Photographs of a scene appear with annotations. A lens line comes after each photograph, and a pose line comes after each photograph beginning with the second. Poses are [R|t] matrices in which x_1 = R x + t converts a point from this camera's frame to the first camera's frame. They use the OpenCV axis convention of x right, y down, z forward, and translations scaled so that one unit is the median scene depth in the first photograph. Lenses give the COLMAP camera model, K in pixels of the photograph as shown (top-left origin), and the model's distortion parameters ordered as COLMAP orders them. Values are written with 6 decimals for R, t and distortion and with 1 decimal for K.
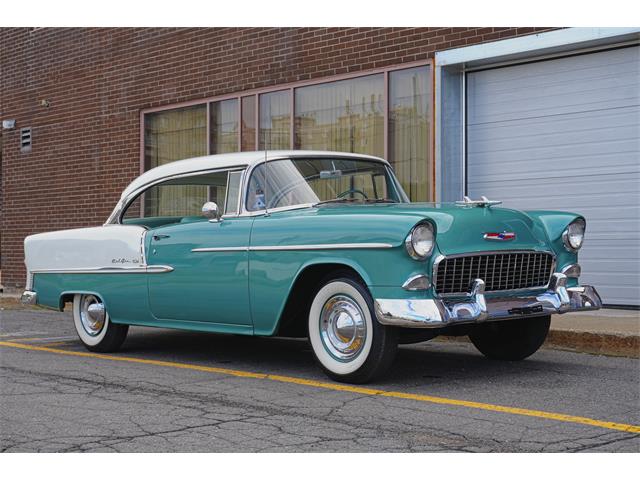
lens RADIAL K [[1073.7, 0, 320.0], [0, 1073.7, 240.0], [0, 0, 1]] dist [0.002114, 0.187195]
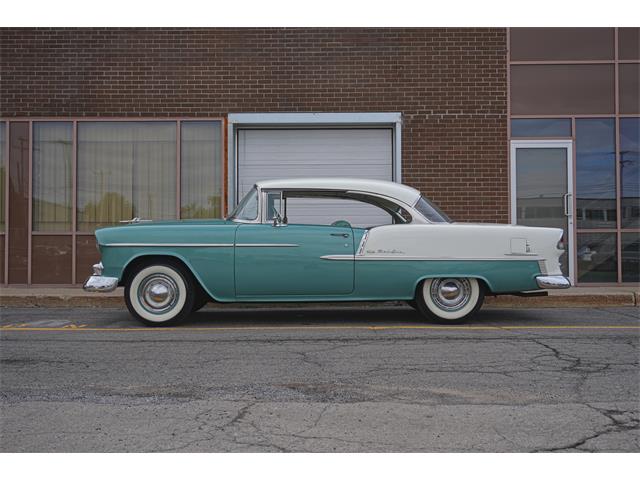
lens RADIAL K [[774.6, 0, 320.0], [0, 774.6, 240.0], [0, 0, 1]] dist [-0.001694, 0.011684]
pose [[0.678817, 0.011788, 0.734213, -0.513762], [-0.005144, 0.999923, -0.011298, 0.008533], [-0.734289, 0.003892, 0.678825, 0.167855]]
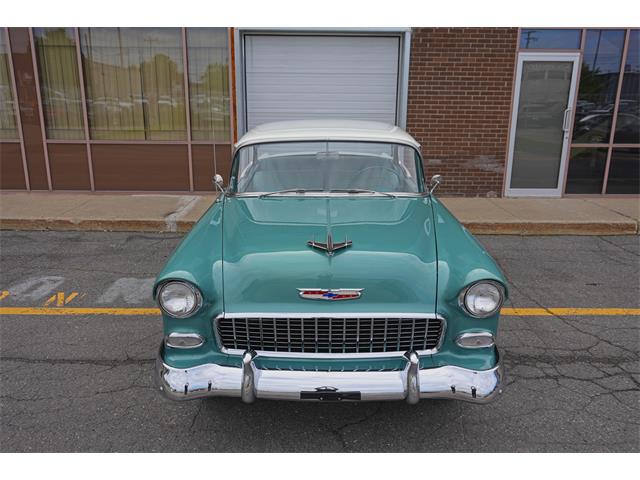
lens RADIAL K [[508.1, 0, 320.0], [0, 508.1, 240.0], [0, 0, 1]] dist [-0.008168, 0.005958]
pose [[0.659487, -0.196553, 0.725564, -0.320504], [-0.016297, 0.961246, 0.275211, -0.069876], [-0.751539, -0.193323, 0.630726, 0.381751]]
